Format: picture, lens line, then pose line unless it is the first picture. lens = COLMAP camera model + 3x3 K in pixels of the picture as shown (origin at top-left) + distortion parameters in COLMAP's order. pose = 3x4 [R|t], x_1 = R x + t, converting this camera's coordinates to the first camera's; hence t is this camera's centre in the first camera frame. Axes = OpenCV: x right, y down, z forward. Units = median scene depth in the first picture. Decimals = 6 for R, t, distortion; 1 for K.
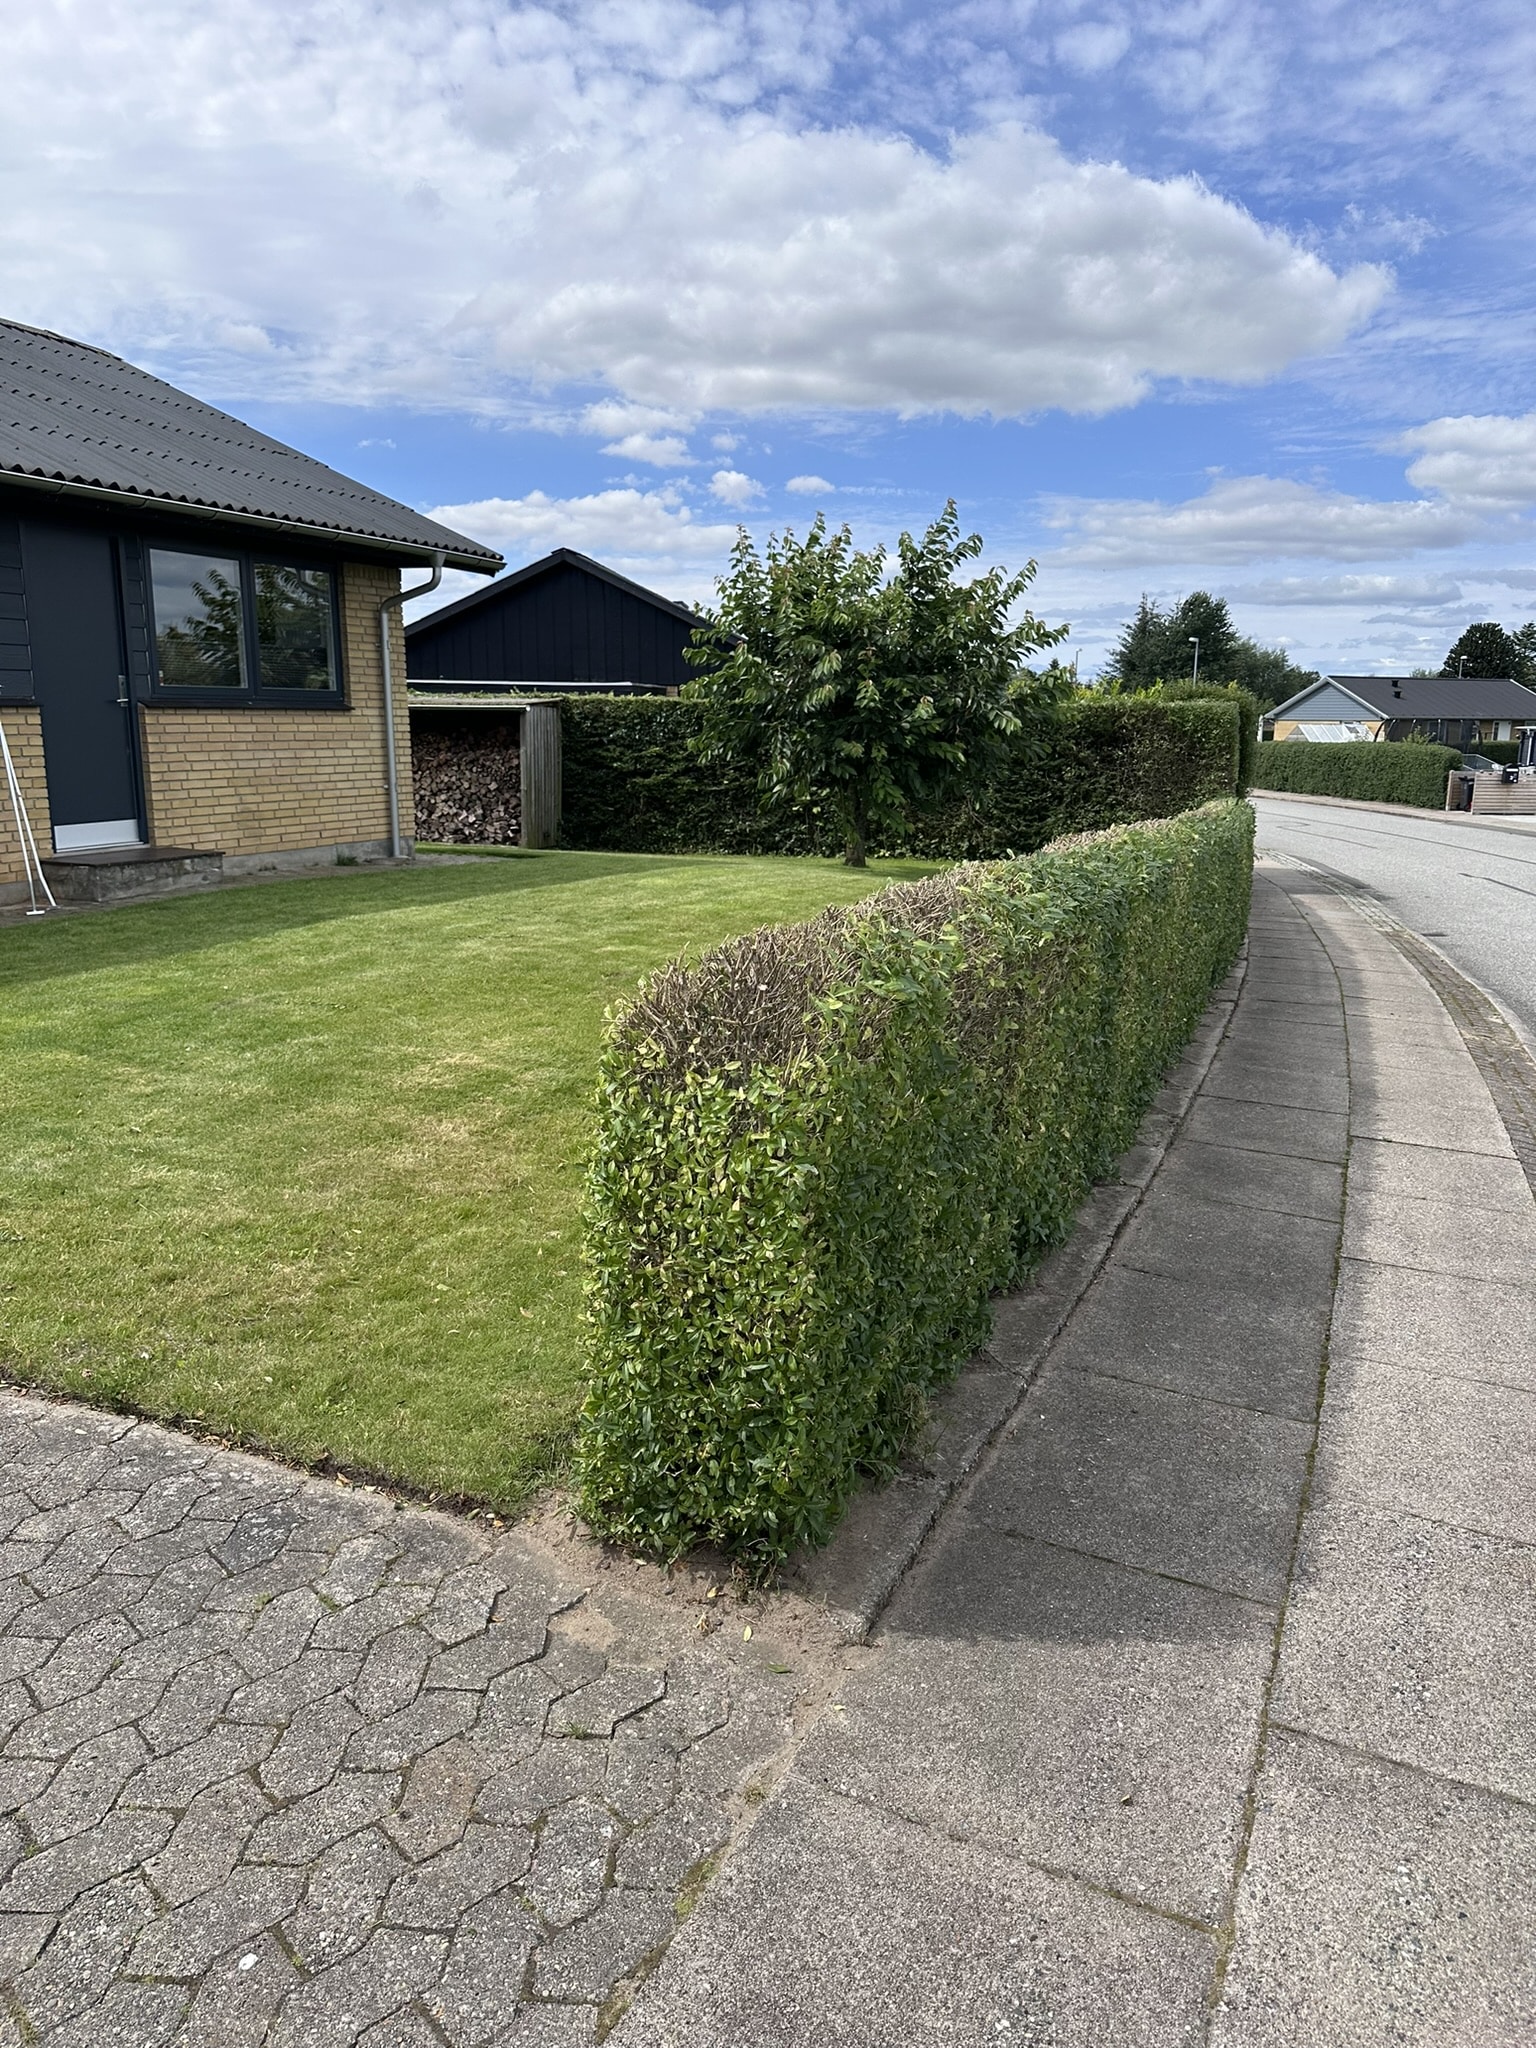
lens RADIAL K [[1446.5, 0, 771.6], [0, 1446.5, 1010.6], [0, 0, 1]] dist [0.001965, -0.005478]
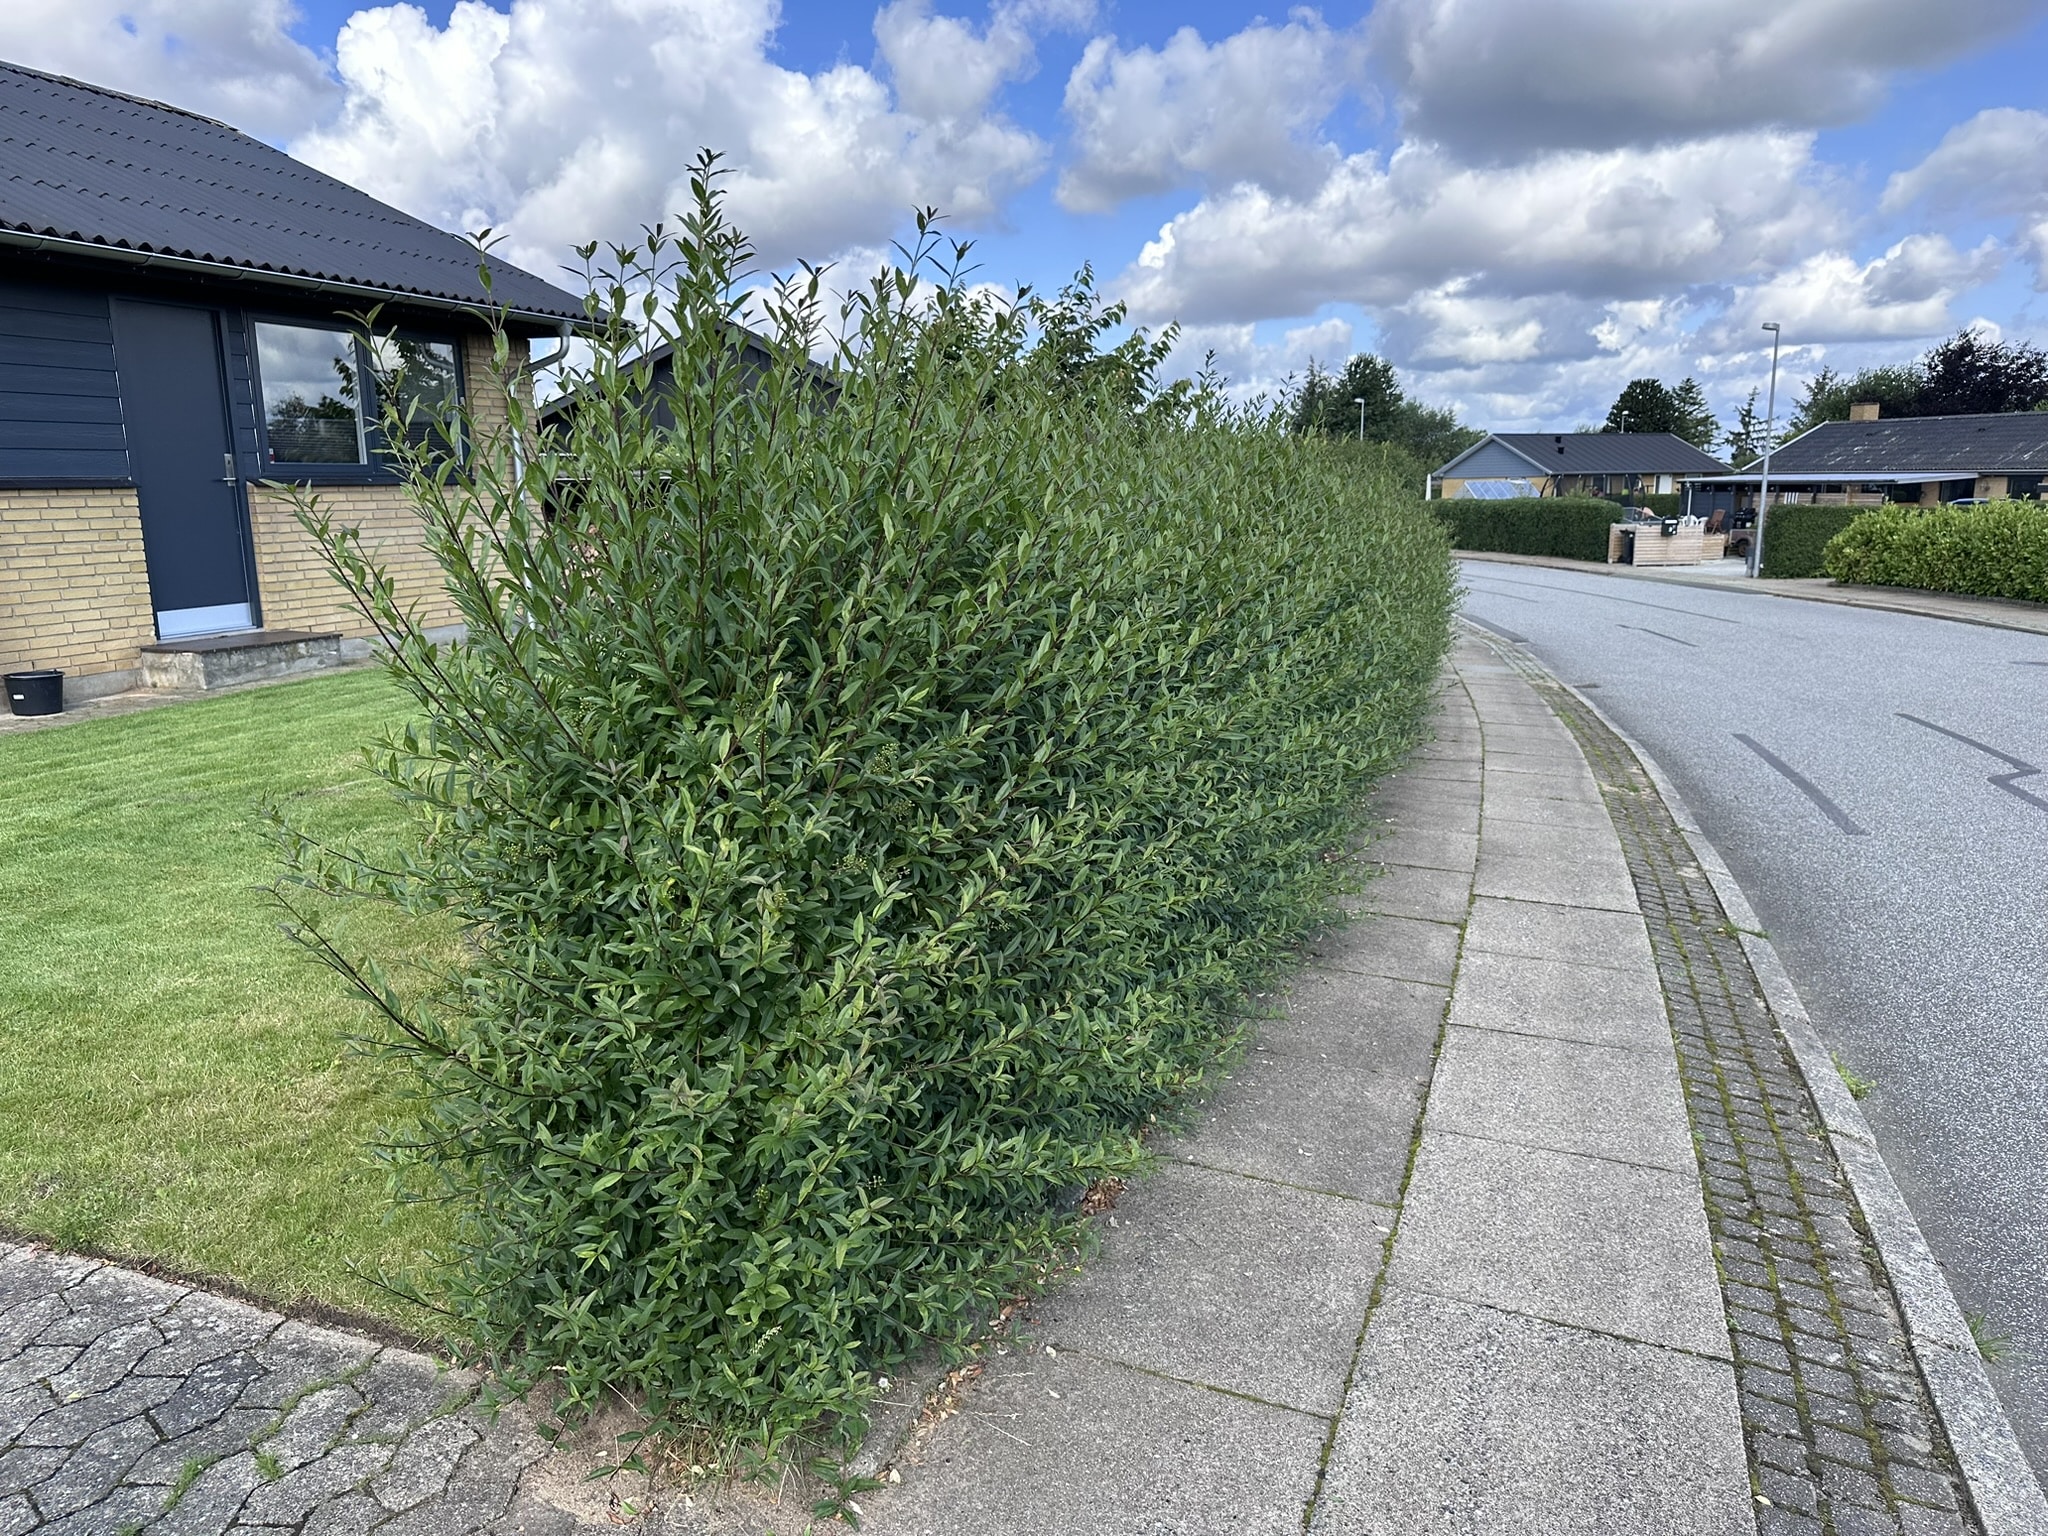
lens RADIAL K [[1443.4, 0, 1022.4], [0, 1443.4, 758.8], [0, 0, 1]] dist [0.007754, -0.011839]
pose [[0.998761, -0.028572, 0.040735, 0.094688], [0.029096, 0.999500, -0.012340, -0.004104], [-0.040362, 0.013509, 0.999094, 0.056162]]
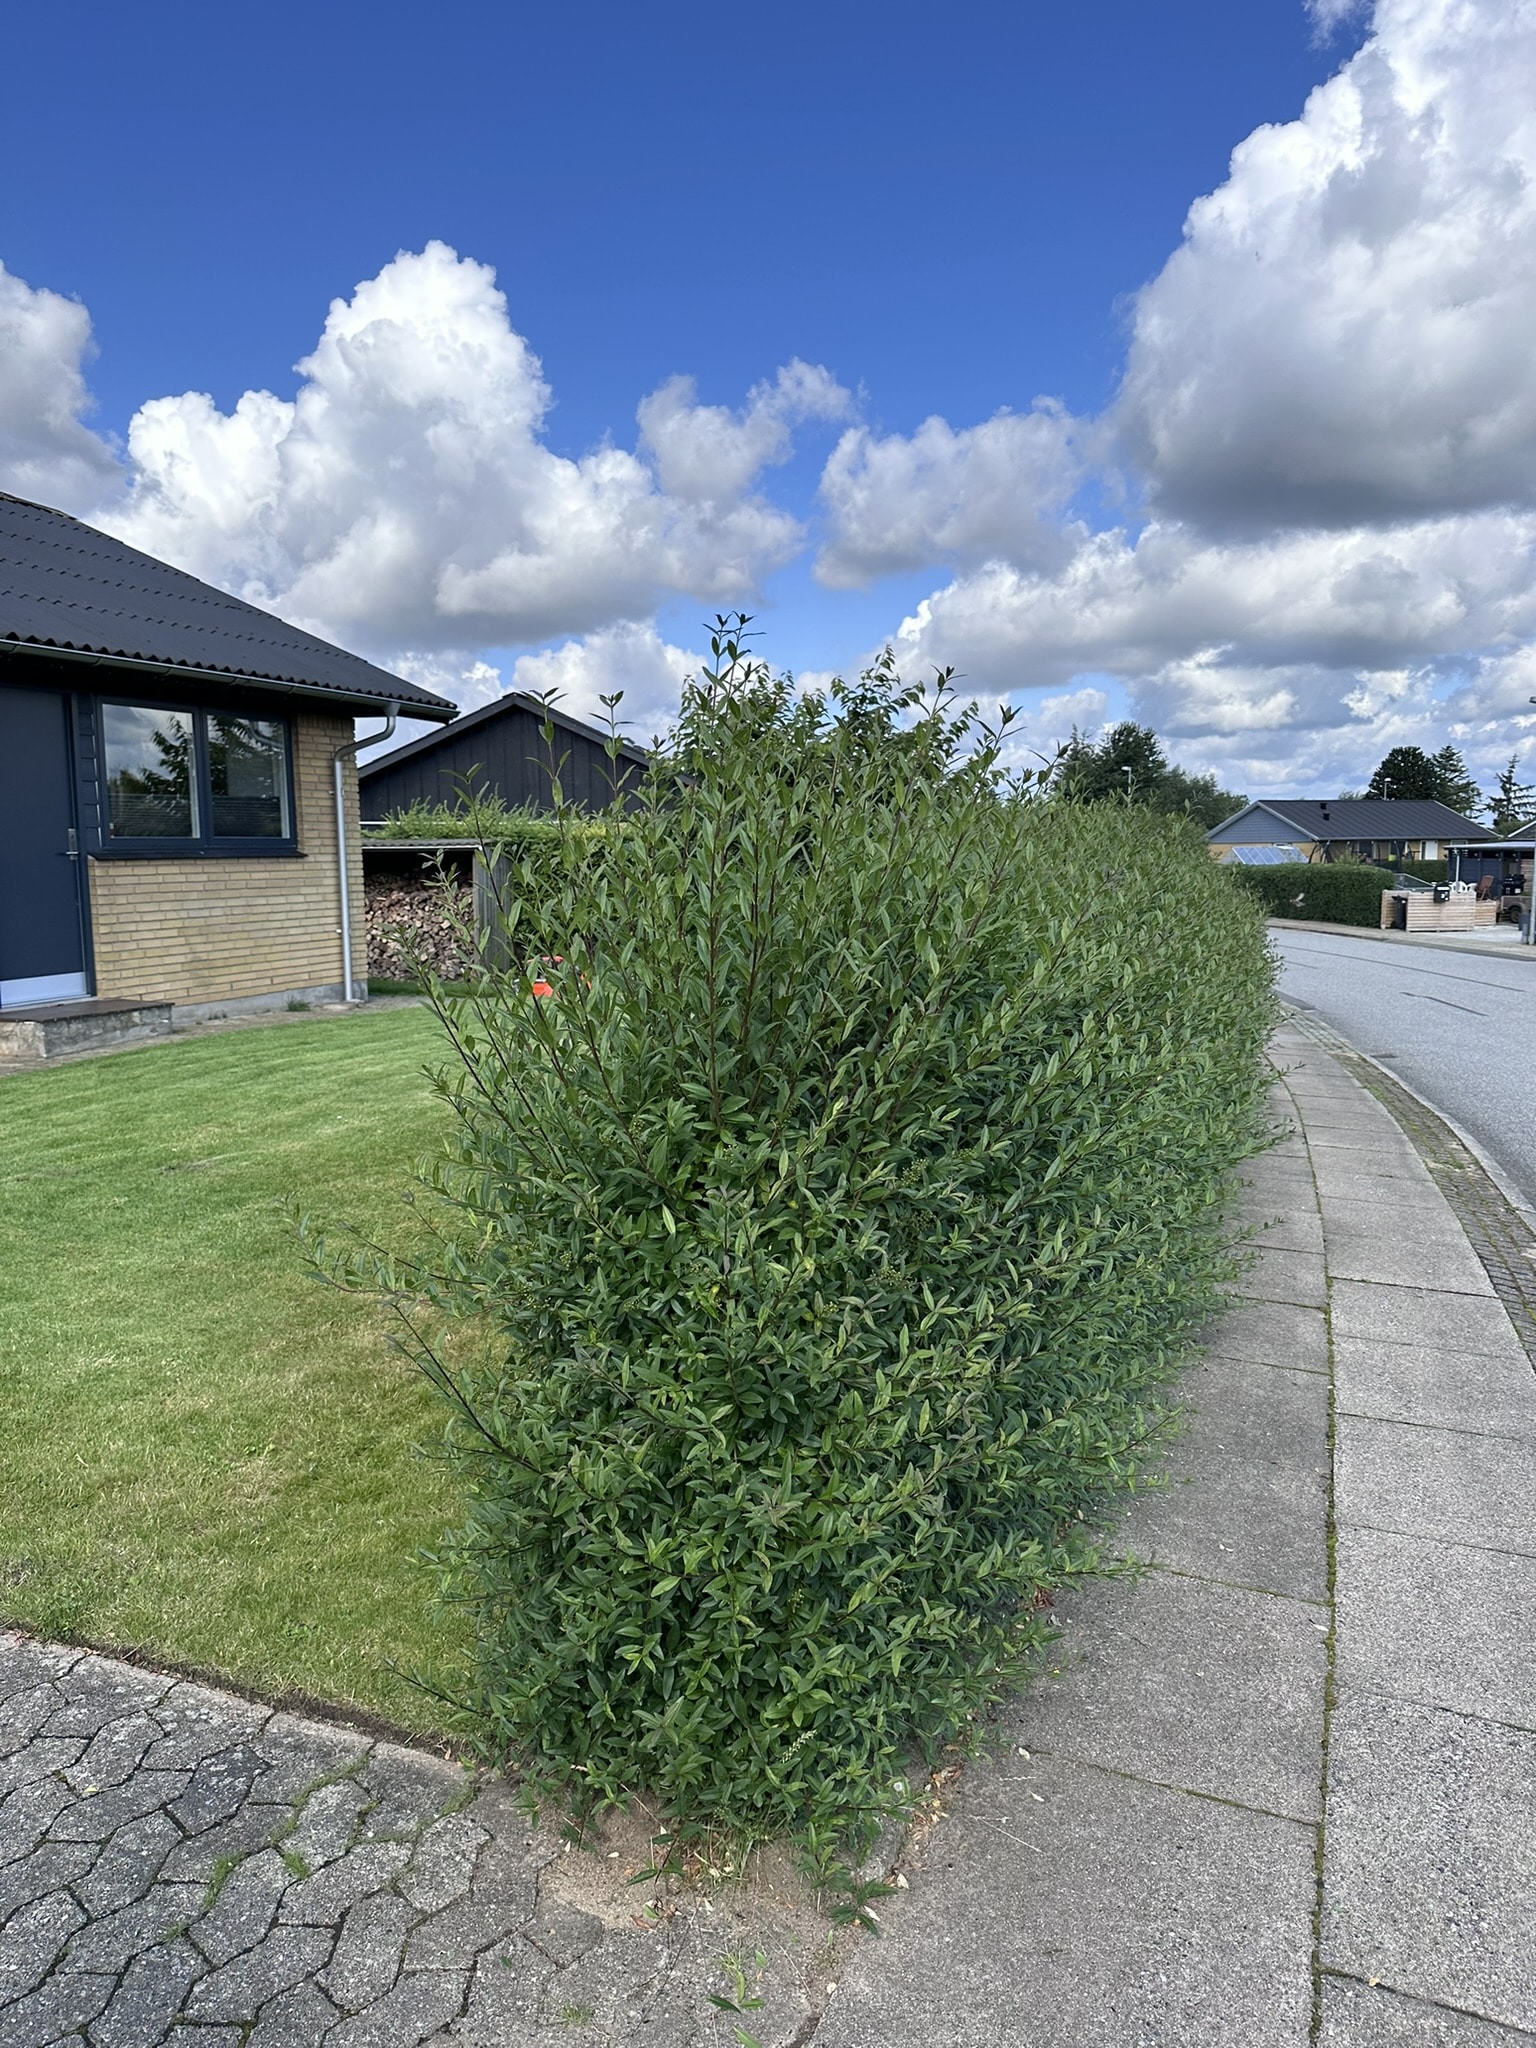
lens RADIAL K [[1443.5, 0, 764.9], [0, 1443.5, 1000.7], [0, 0, 1]] dist [0.006825, -0.012925]
pose [[0.999298, -0.020167, 0.031580, -0.019272], [0.023005, 0.995472, -0.092230, -0.031604], [-0.029577, 0.092892, 0.995237, 0.021303]]
